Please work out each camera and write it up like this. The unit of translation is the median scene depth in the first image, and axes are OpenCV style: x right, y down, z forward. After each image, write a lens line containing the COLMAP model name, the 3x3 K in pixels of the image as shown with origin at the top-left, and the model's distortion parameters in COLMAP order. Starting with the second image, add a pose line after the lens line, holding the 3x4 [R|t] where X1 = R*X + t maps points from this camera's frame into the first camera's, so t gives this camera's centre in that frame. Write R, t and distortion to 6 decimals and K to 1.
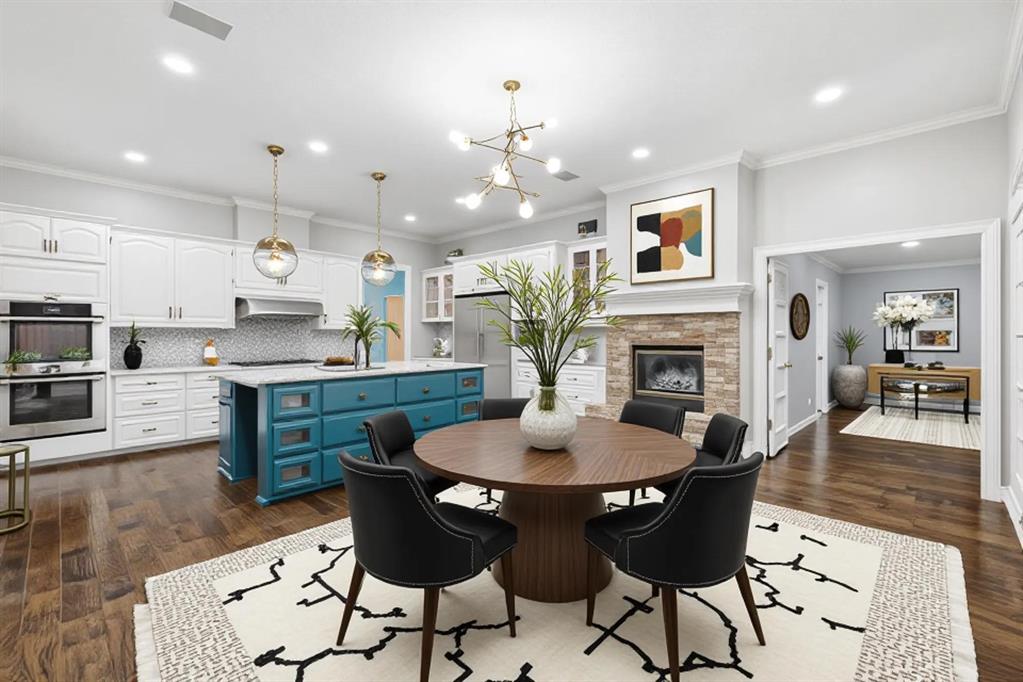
lens RADIAL K [[446.8, 0, 511.7], [0, 446.8, 333.1], [0, 0, 1]] dist [0.000466, 0.000590]
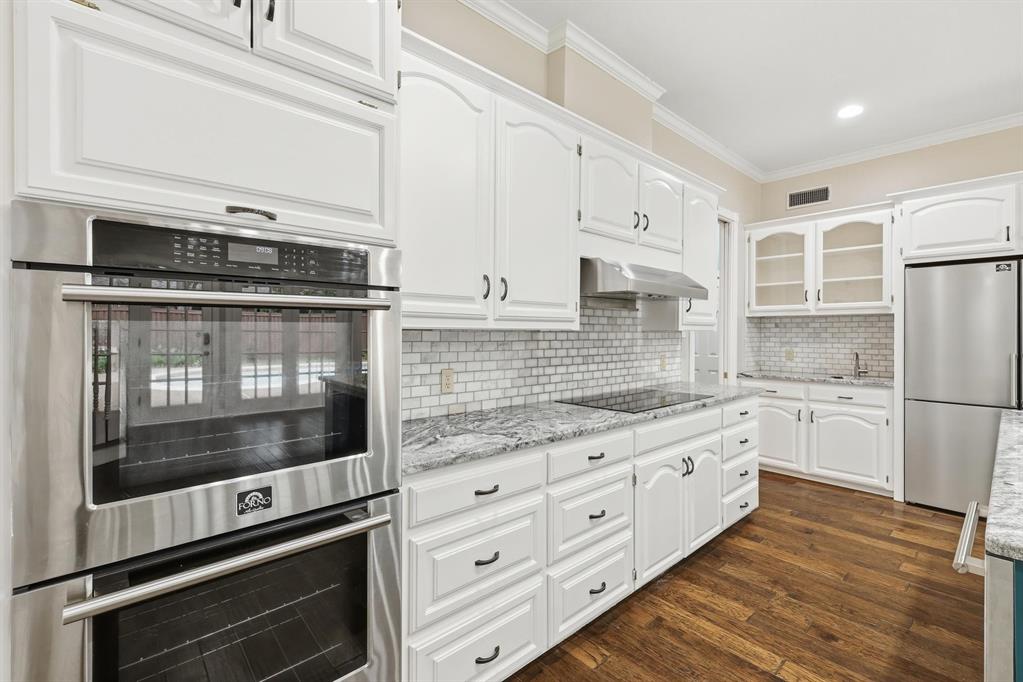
lens RADIAL K [[446.8, 0, 511.7], [0, 446.8, 333.1], [0, 0, 1]] dist [0.000466, 0.000590]
pose [[0.997234, 0.005933, -0.074092, -0.700642], [-0.005033, 0.999911, 0.012326, -0.012557], [0.074159, -0.011919, 0.997175, 0.620840]]
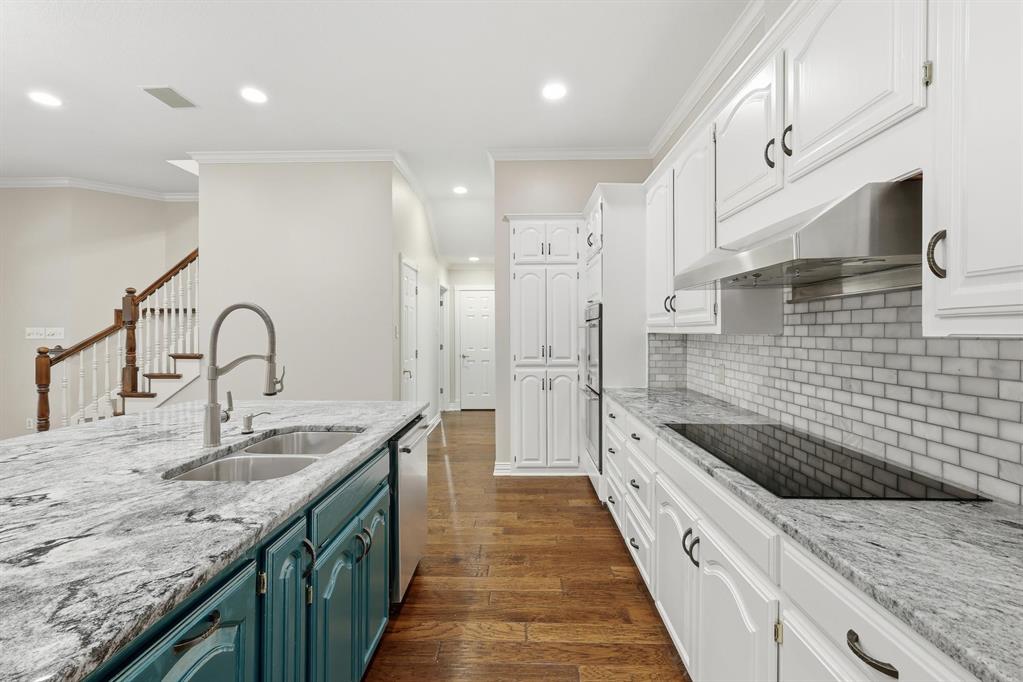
lens RADIAL K [[446.8, 0, 511.7], [0, 446.8, 333.1], [0, 0, 1]] dist [0.000466, 0.000590]
pose [[-0.735390, 0.006159, -0.677616, -0.257524], [0.009125, 0.999958, -0.000813, -0.012676], [0.677583, -0.006781, -0.735415, 1.241110]]
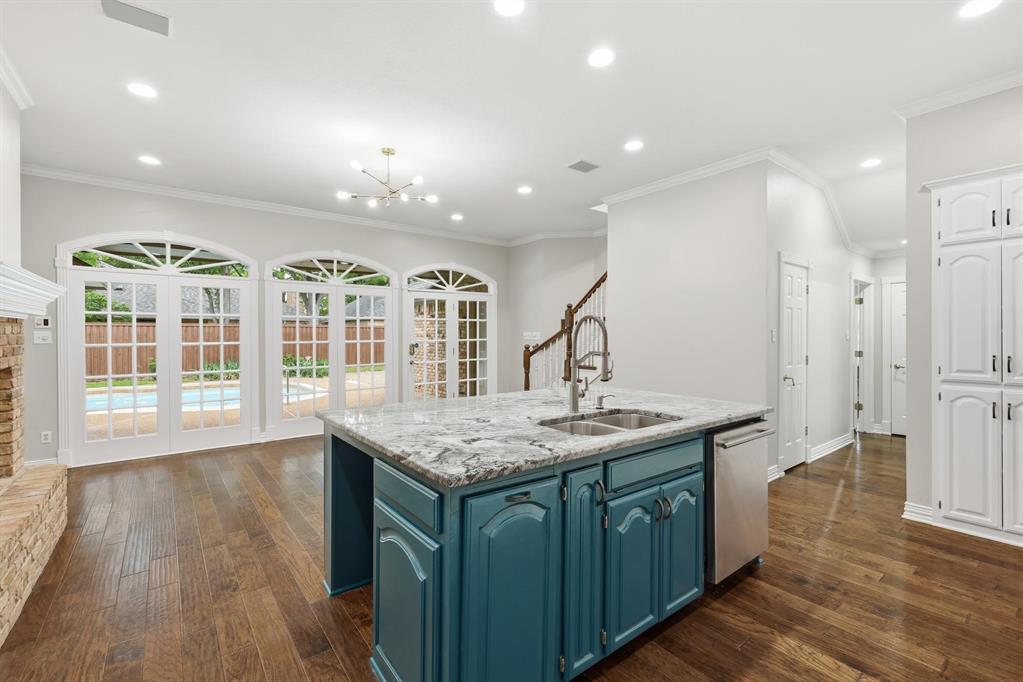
lens RADIAL K [[446.8, 0, 511.7], [0, 446.8, 333.1], [0, 0, 1]] dist [0.000466, 0.000590]
pose [[-0.989863, 0.002780, 0.141995, -0.316451], [0.001005, 0.999920, -0.012571, -0.012204], [-0.142019, -0.012301, -0.989787, 1.335376]]
